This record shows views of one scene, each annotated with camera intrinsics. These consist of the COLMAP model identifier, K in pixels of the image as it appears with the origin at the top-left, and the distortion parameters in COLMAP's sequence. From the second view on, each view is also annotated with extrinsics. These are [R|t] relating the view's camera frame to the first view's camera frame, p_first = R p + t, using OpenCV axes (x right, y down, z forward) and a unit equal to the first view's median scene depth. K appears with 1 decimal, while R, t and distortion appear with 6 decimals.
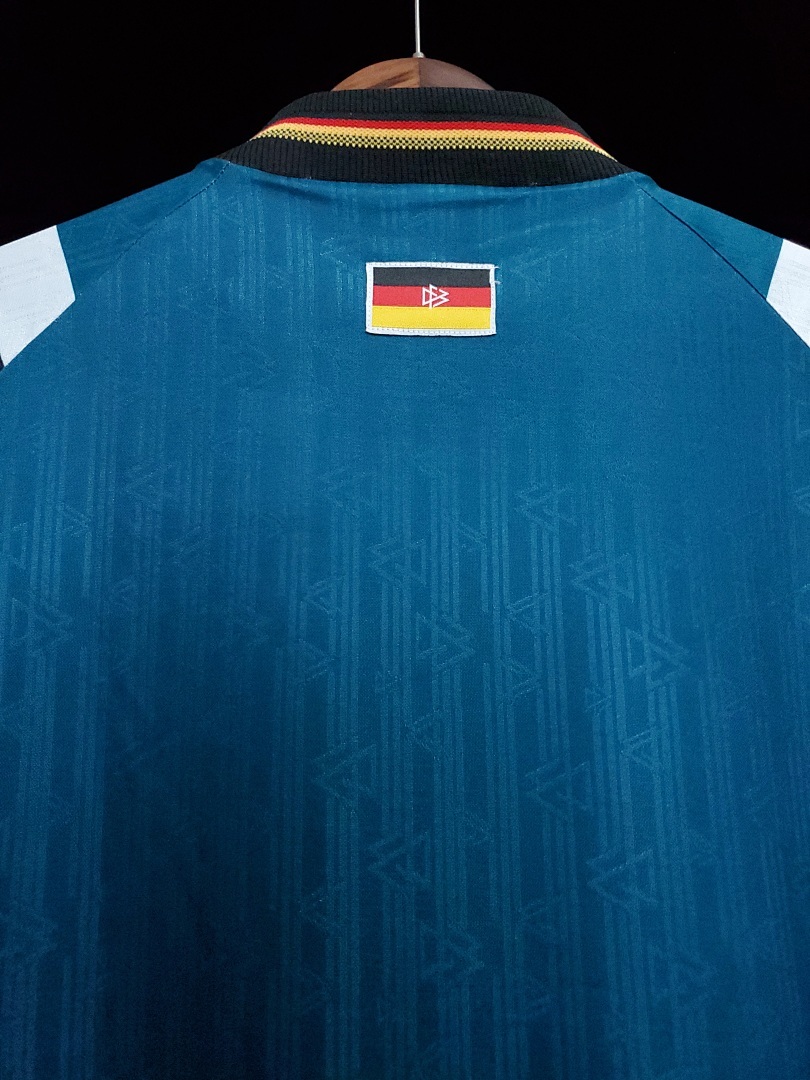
lens RADIAL K [[820.8, 0, 406.8], [0, 820.8, 540.4], [0, 0, 1]] dist [-0.018624, -0.002336]
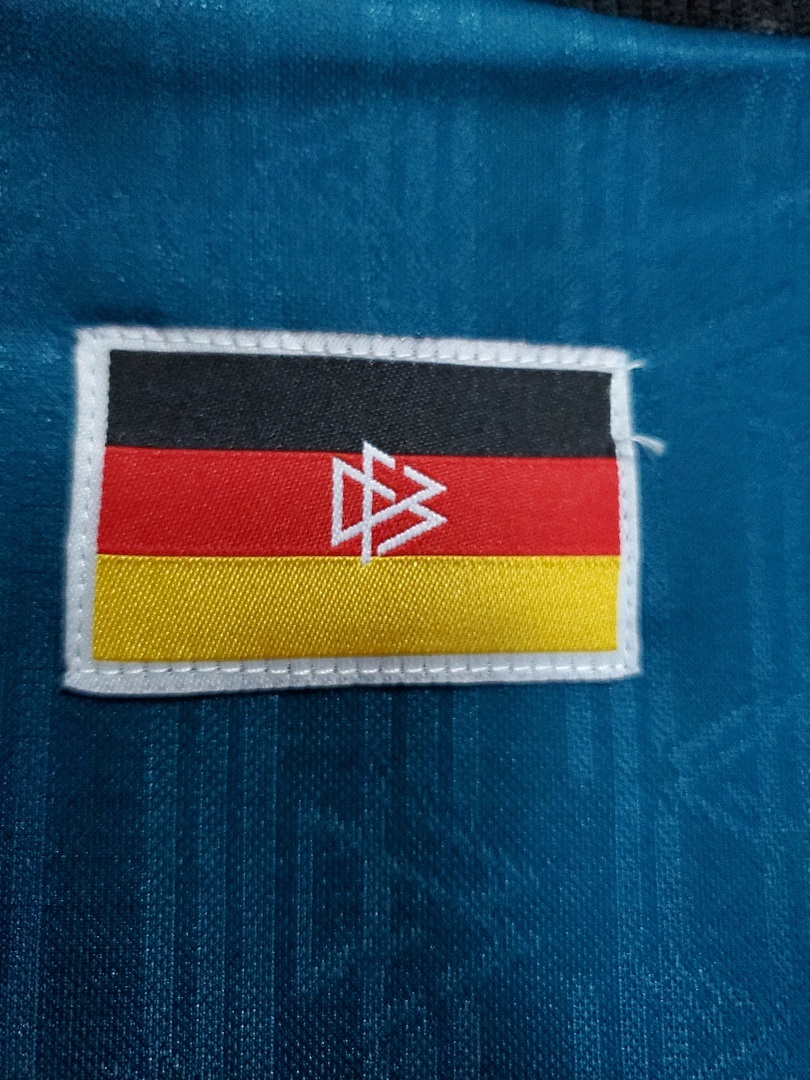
lens RADIAL K [[820.8, 0, 403.0], [0, 820.8, 539.1], [0, 0, 1]] dist [-0.018624, -0.002336]
pose [[0.992564, 0.012536, 0.121076, 0.011388], [-0.027727, 0.991818, 0.124612, -0.314857], [-0.118524, -0.127042, 0.984791, 0.769633]]
